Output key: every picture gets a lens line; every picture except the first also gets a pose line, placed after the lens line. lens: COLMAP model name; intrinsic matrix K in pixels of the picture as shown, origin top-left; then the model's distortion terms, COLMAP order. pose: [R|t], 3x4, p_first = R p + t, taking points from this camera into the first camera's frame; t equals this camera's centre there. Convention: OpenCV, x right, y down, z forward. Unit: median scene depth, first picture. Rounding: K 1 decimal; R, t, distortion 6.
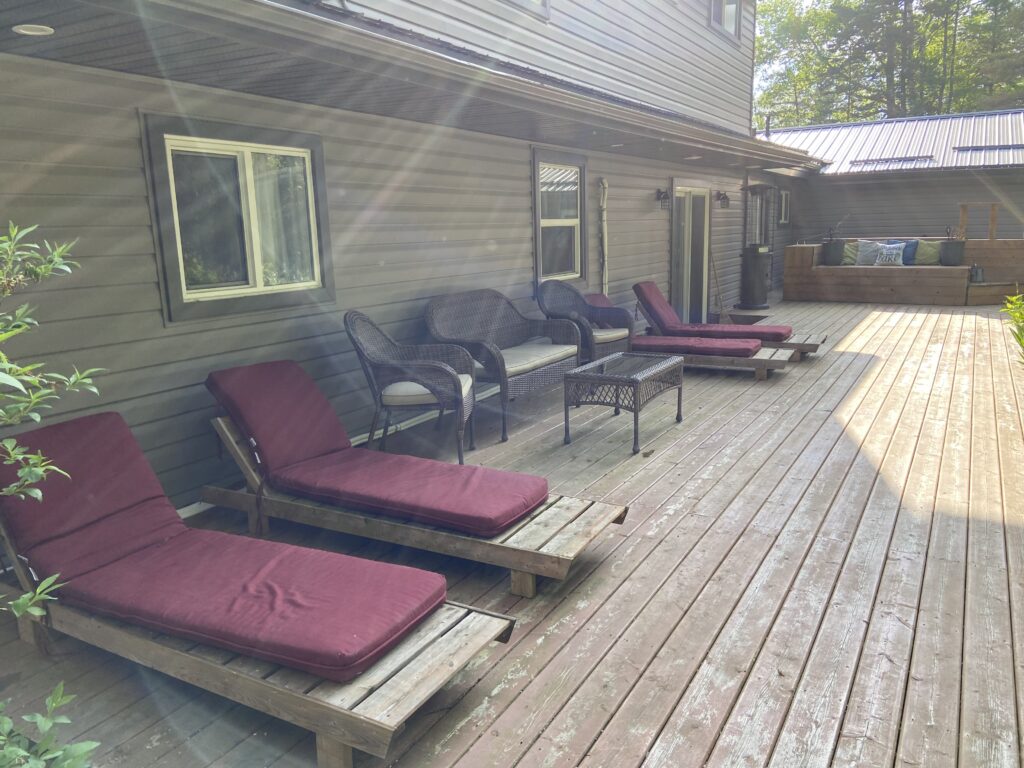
lens RADIAL K [[789.6, 0, 514.5], [0, 789.6, 381.7], [0, 0, 1]] dist [0.117215, -0.135982]
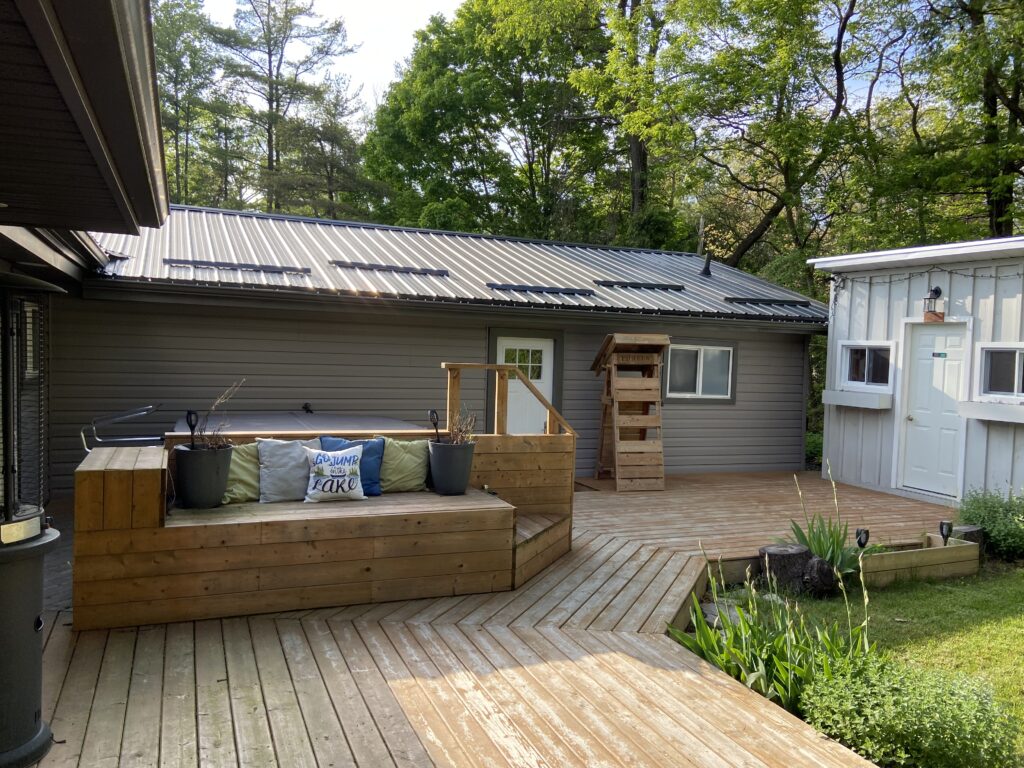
lens RADIAL K [[789.6, 0, 511.9], [0, 789.6, 377.9], [0, 0, 1]] dist [0.117215, -0.135982]
pose [[0.616515, -0.003356, 0.787336, 0.182320], [0.109224, 0.990687, -0.081304, -0.161134], [-0.779730, 0.136121, 0.611140, 0.643176]]
